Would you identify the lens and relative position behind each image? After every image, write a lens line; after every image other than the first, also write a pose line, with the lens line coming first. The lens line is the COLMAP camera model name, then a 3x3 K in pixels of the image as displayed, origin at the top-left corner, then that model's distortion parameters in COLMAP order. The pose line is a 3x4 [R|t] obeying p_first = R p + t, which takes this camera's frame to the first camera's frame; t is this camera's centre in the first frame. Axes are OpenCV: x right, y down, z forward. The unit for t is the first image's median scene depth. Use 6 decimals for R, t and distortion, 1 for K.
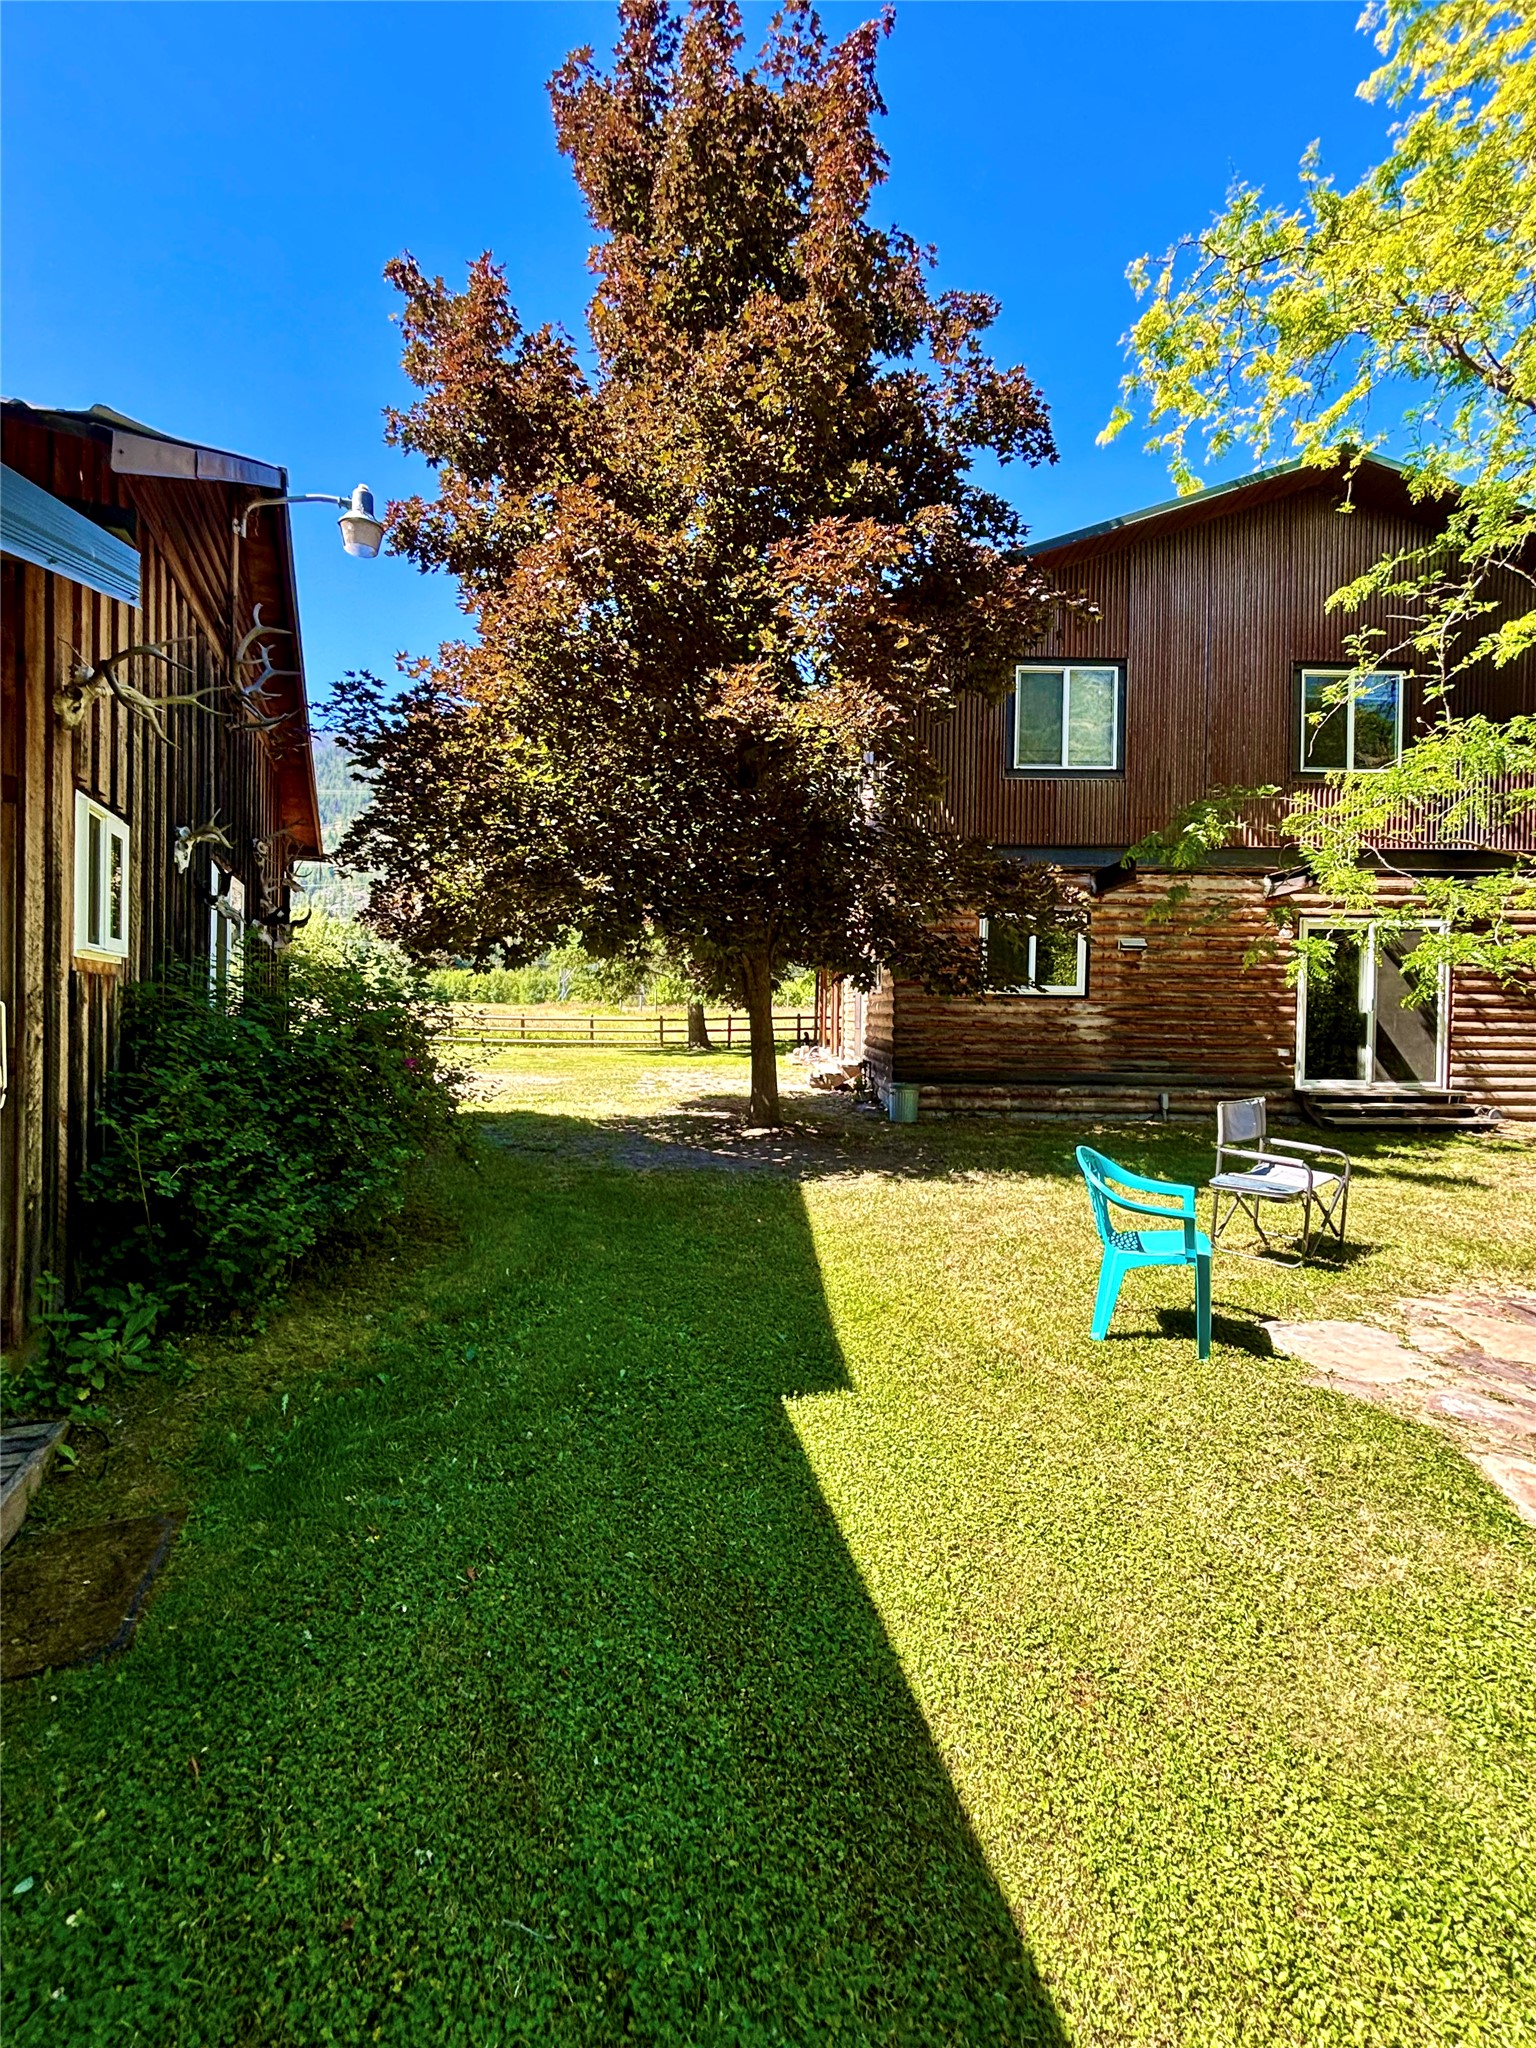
lens RADIAL K [[920.5, 0, 772.3], [0, 920.5, 1026.5], [0, 0, 1]] dist [-0.007937, 0.003004]
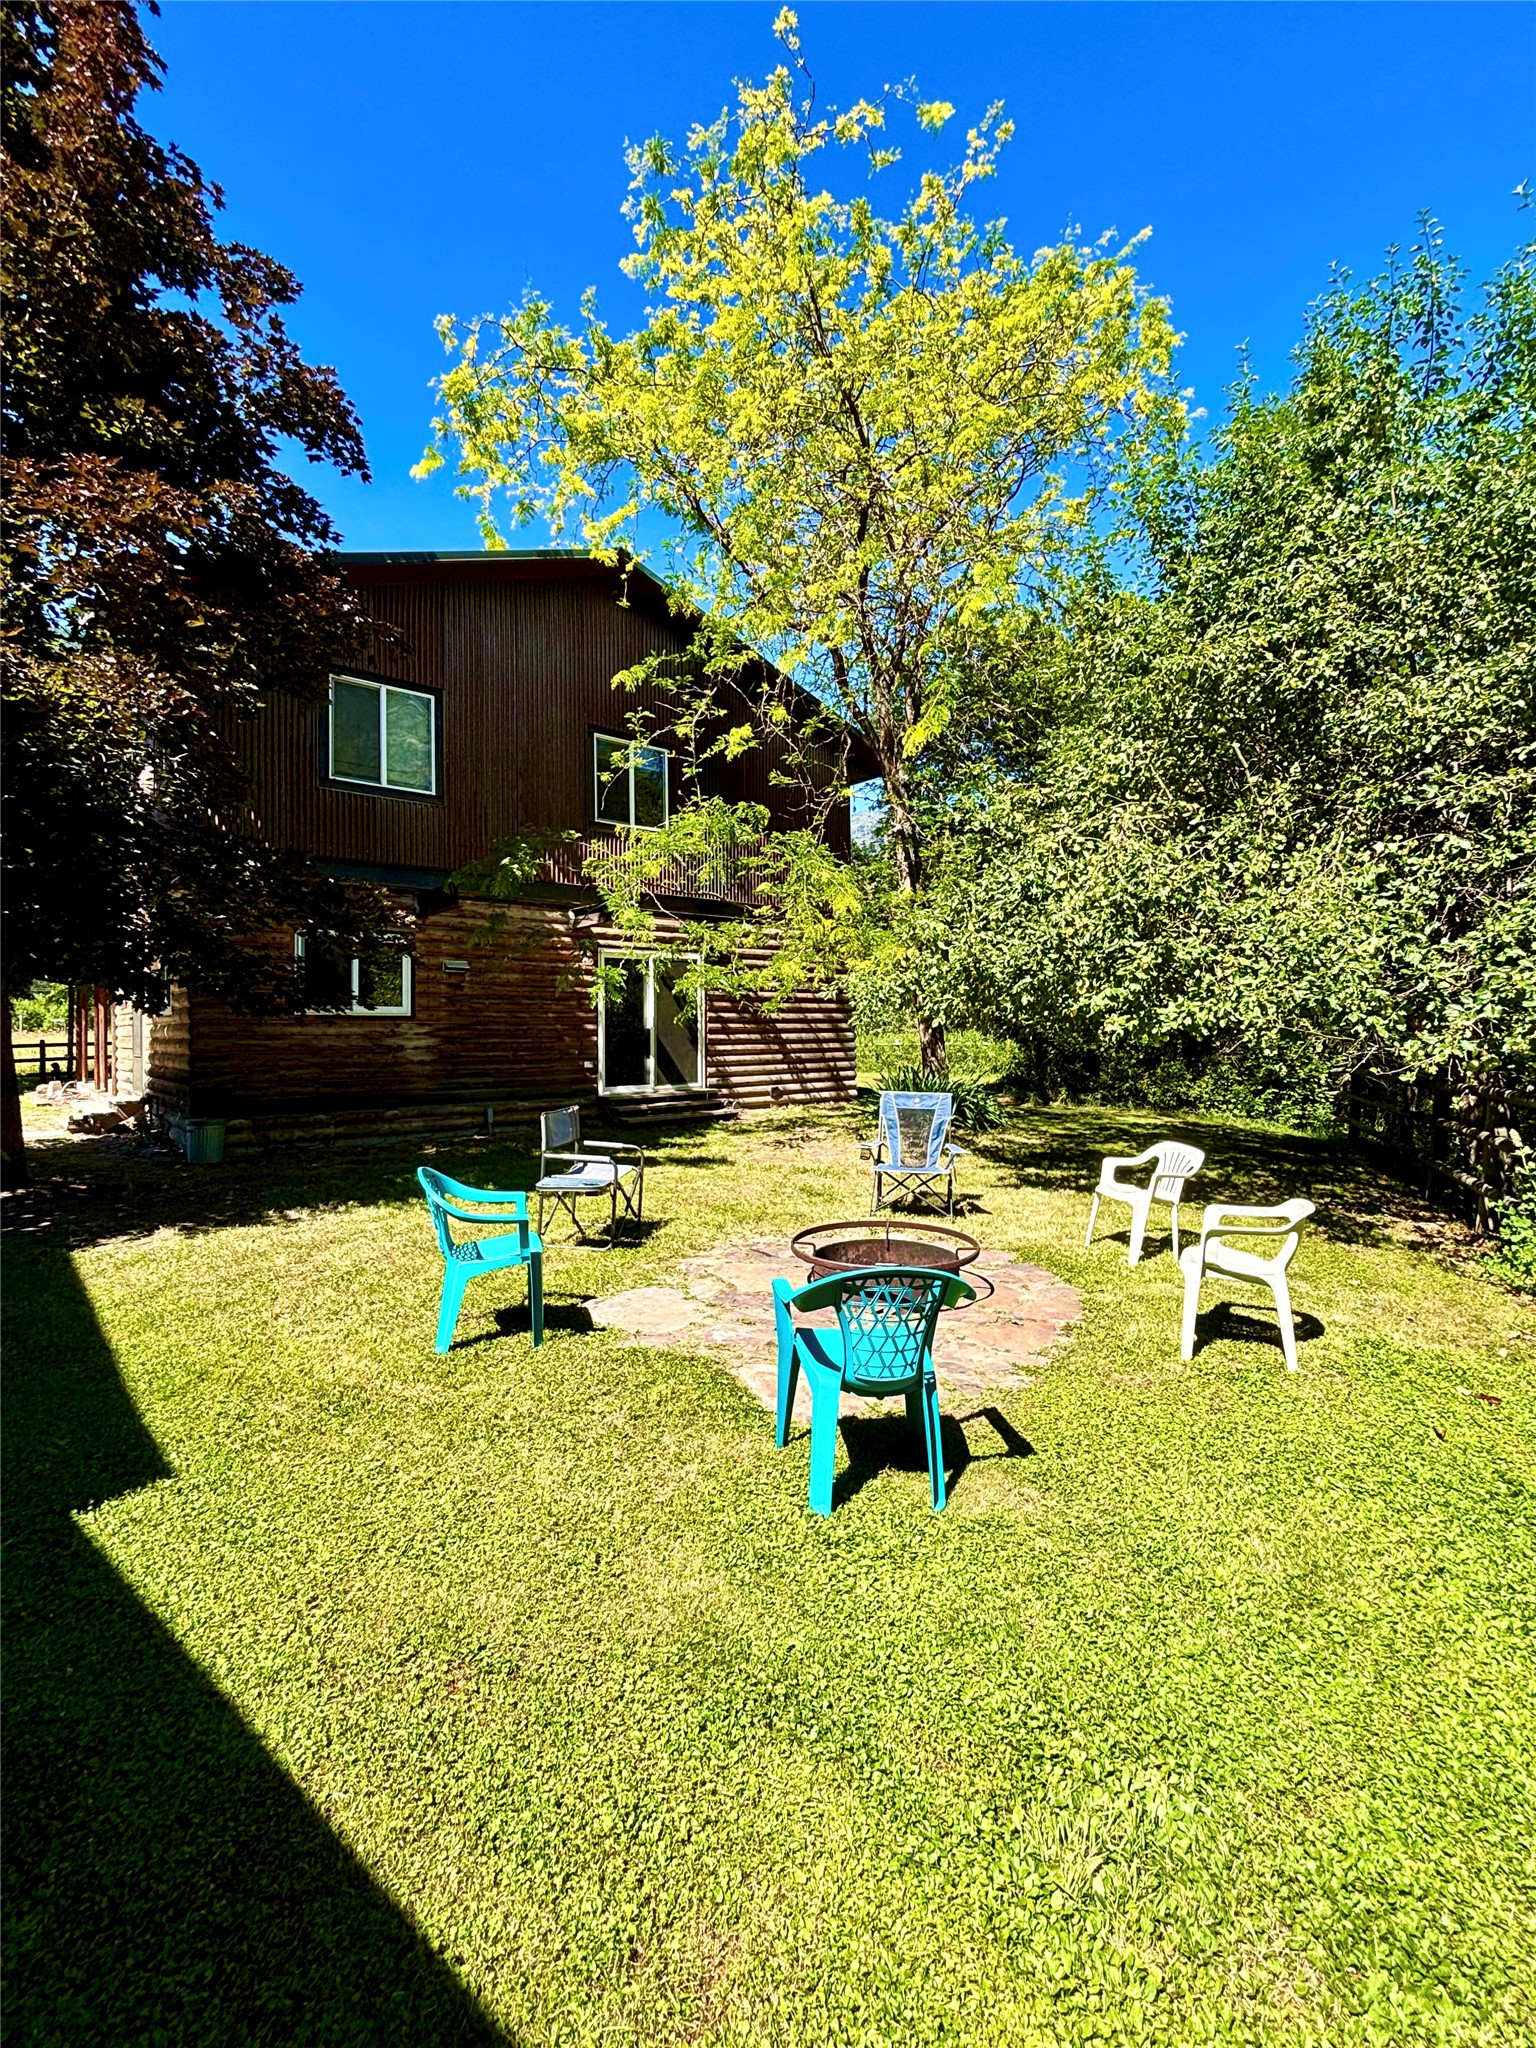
lens RADIAL K [[920.5, 0, 759.5], [0, 920.5, 1025.6], [0, 0, 1]] dist [-0.007937, 0.003004]
pose [[0.767149, -0.017113, 0.641240, -0.015631], [0.030307, 0.999495, -0.009584, -0.003215], [-0.640752, 0.026787, 0.767280, -0.016564]]
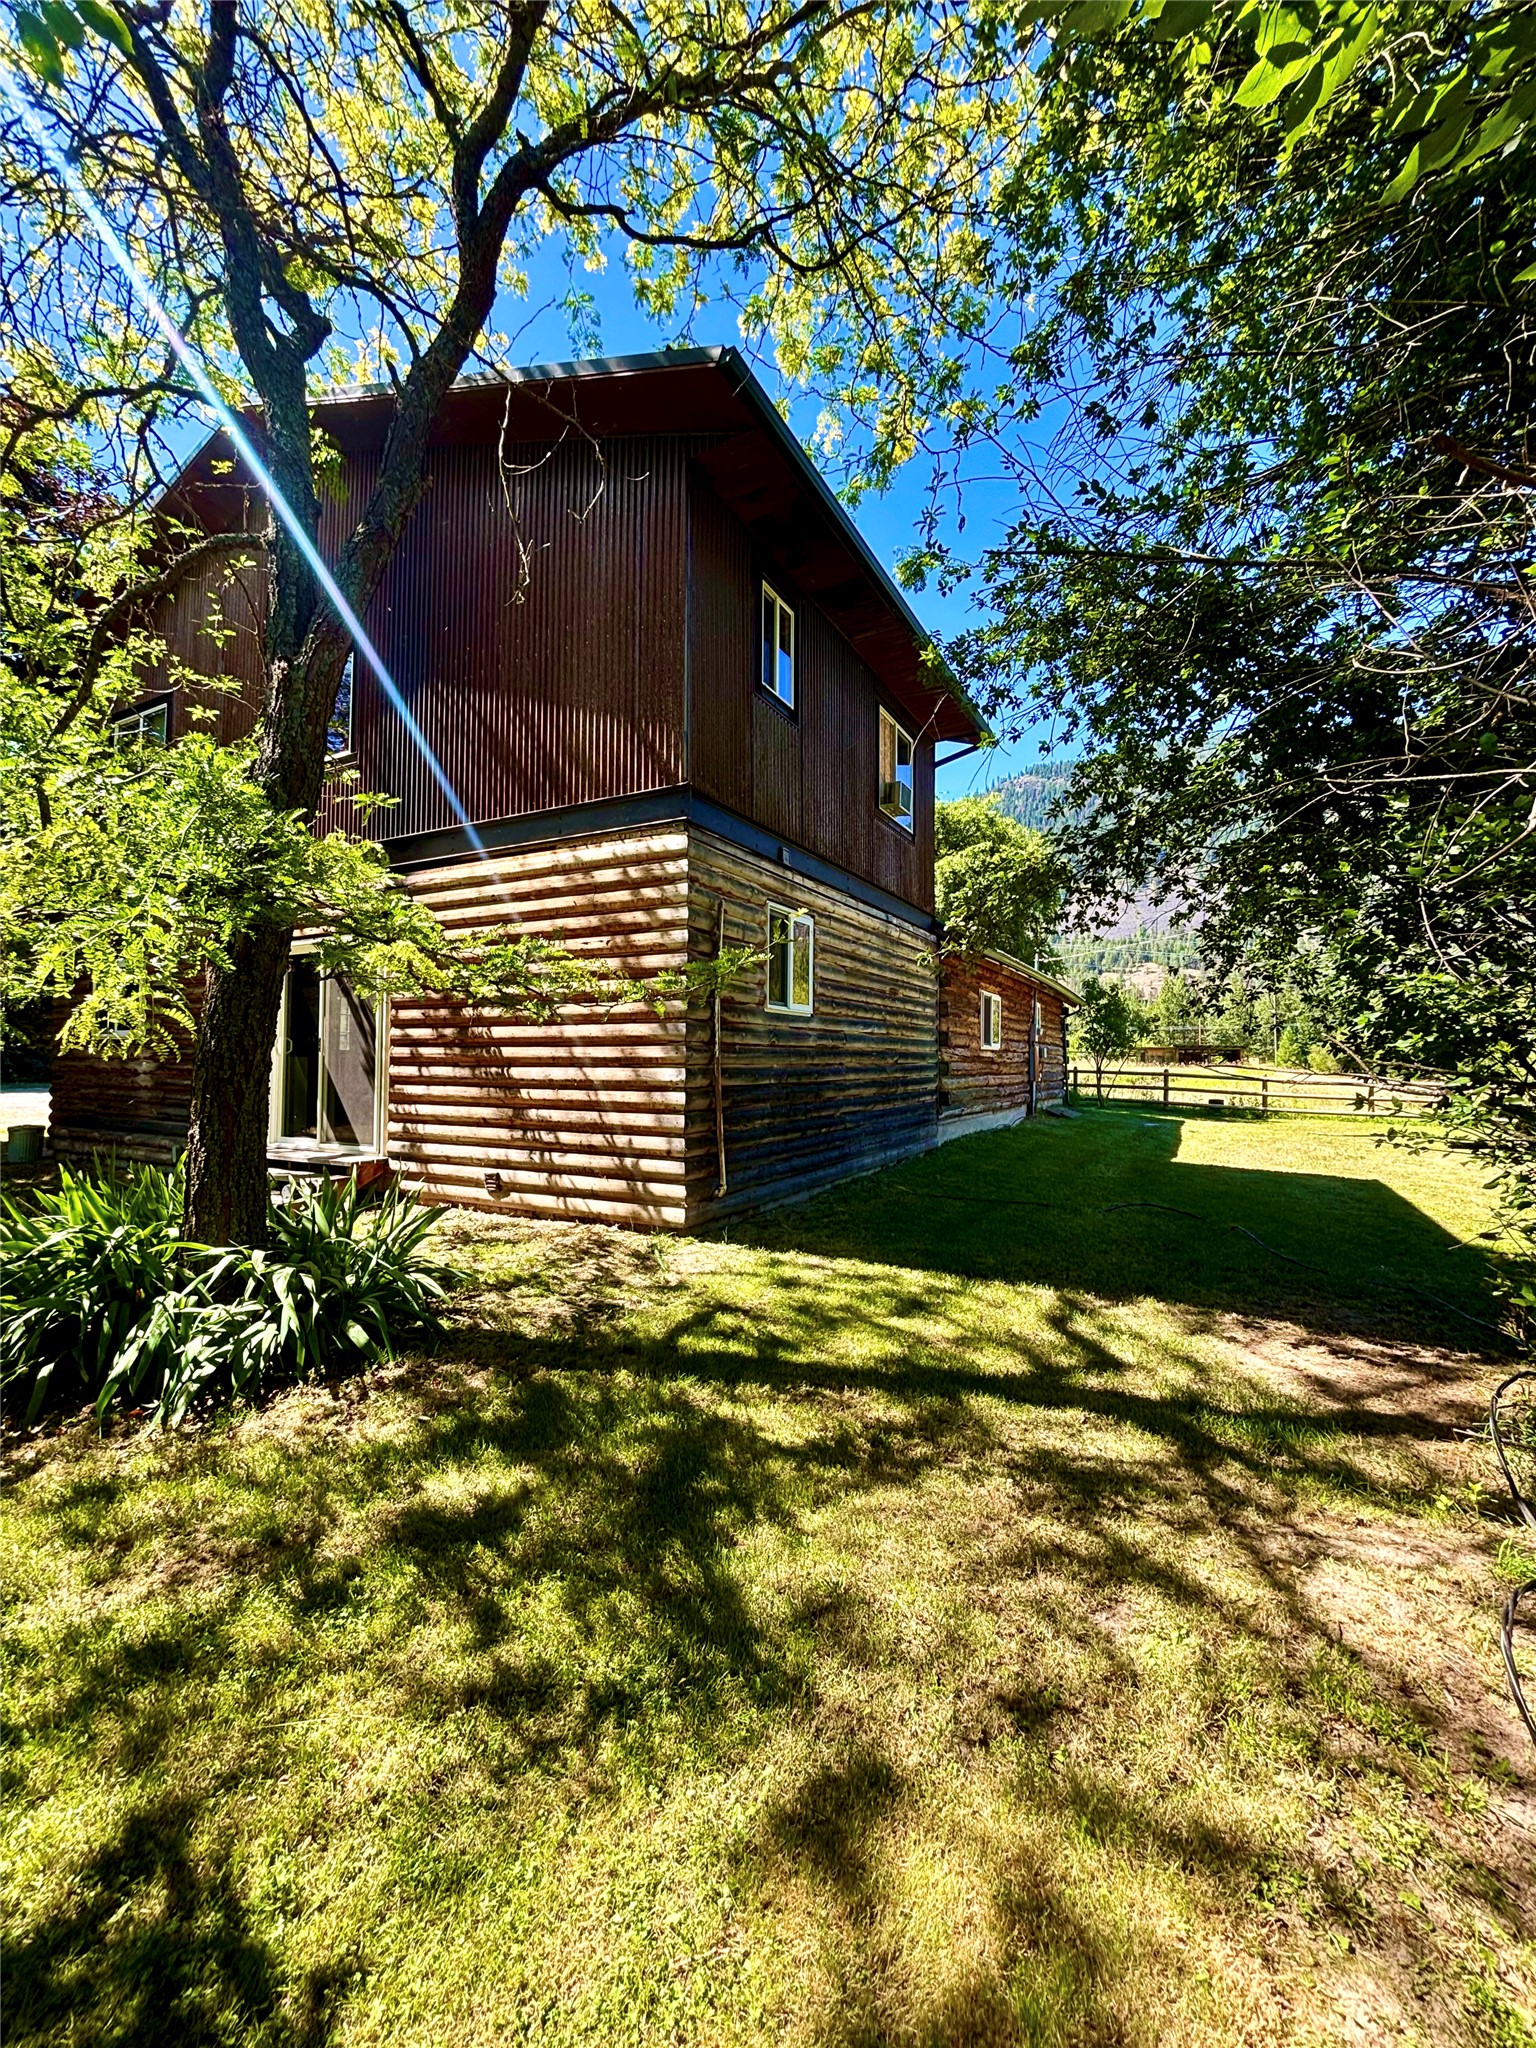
lens RADIAL K [[816.6, 0, 769.2], [0, 816.6, 1028.1], [0, 0, 1]] dist [0.000588, -0.001575]
pose [[0.885785, -0.029147, -0.463180, 1.556058], [-0.002622, 0.997696, -0.067797, 0.009580], [0.464089, 0.061268, 0.883667, 0.654365]]
